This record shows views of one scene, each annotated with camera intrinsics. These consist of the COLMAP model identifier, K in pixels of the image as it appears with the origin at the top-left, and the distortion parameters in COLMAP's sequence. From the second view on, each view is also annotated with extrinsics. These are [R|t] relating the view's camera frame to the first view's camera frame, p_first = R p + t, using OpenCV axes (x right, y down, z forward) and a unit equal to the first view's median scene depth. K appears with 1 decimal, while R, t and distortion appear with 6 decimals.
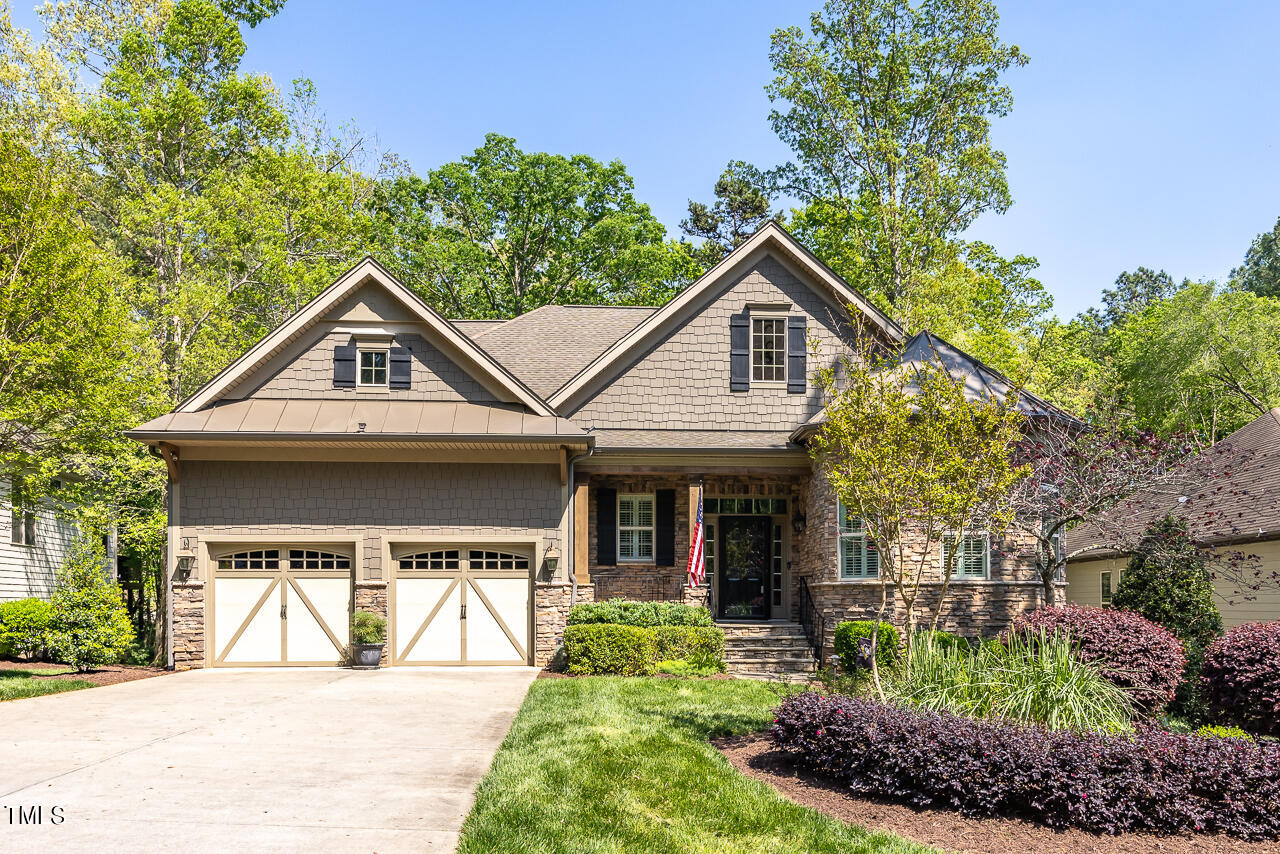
lens RADIAL K [[1496.5, 0, 640.7], [0, 1496.5, 560.0], [0, 0, 1]] dist [-0.046891, -0.012910]
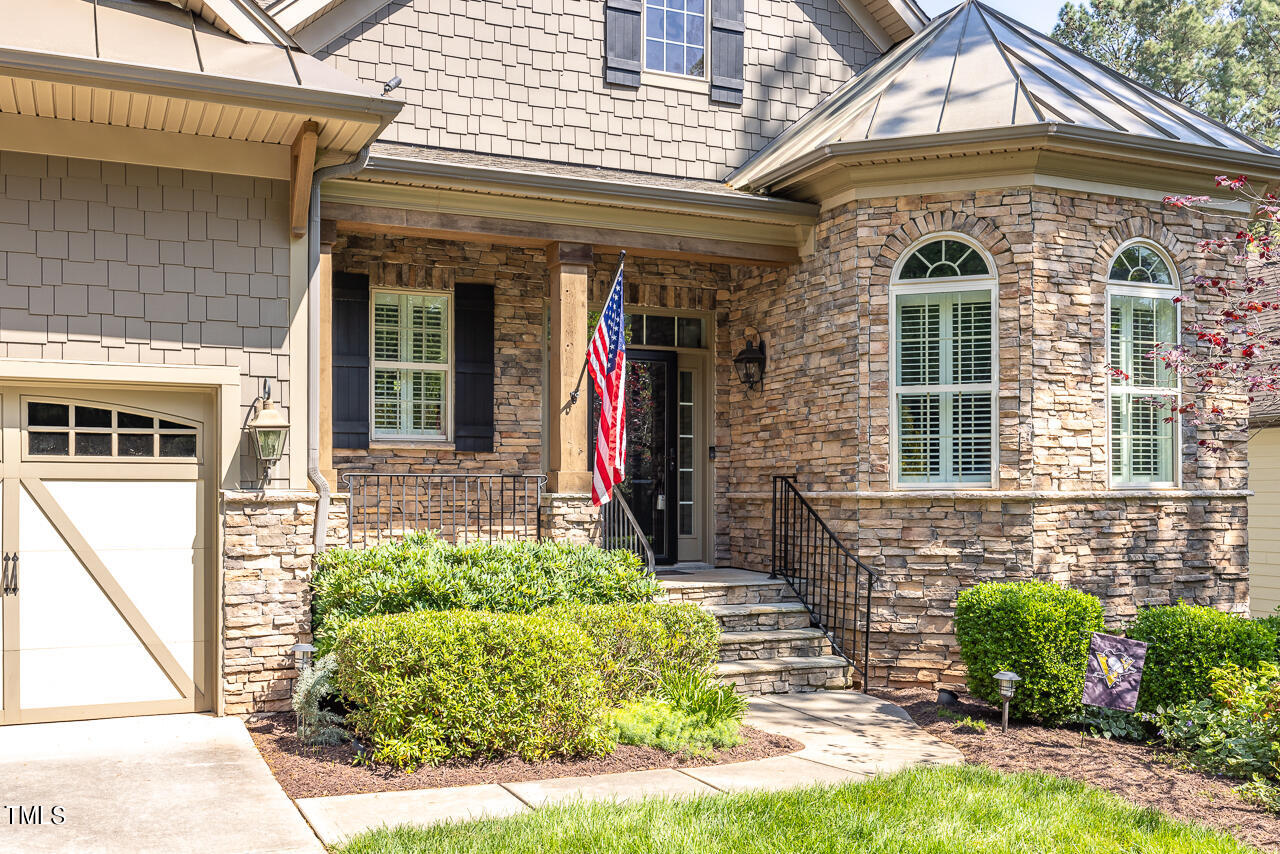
lens RADIAL K [[1102.1, 0, 464.4], [0, 1102.1, 480.7], [0, 0, 1]] dist [-0.011786, -0.002713]
pose [[0.930308, 0.001382, 0.366777, -0.113178], [-0.012981, 0.999490, 0.029161, 0.003273], [-0.366550, -0.031890, 0.929852, 0.711641]]
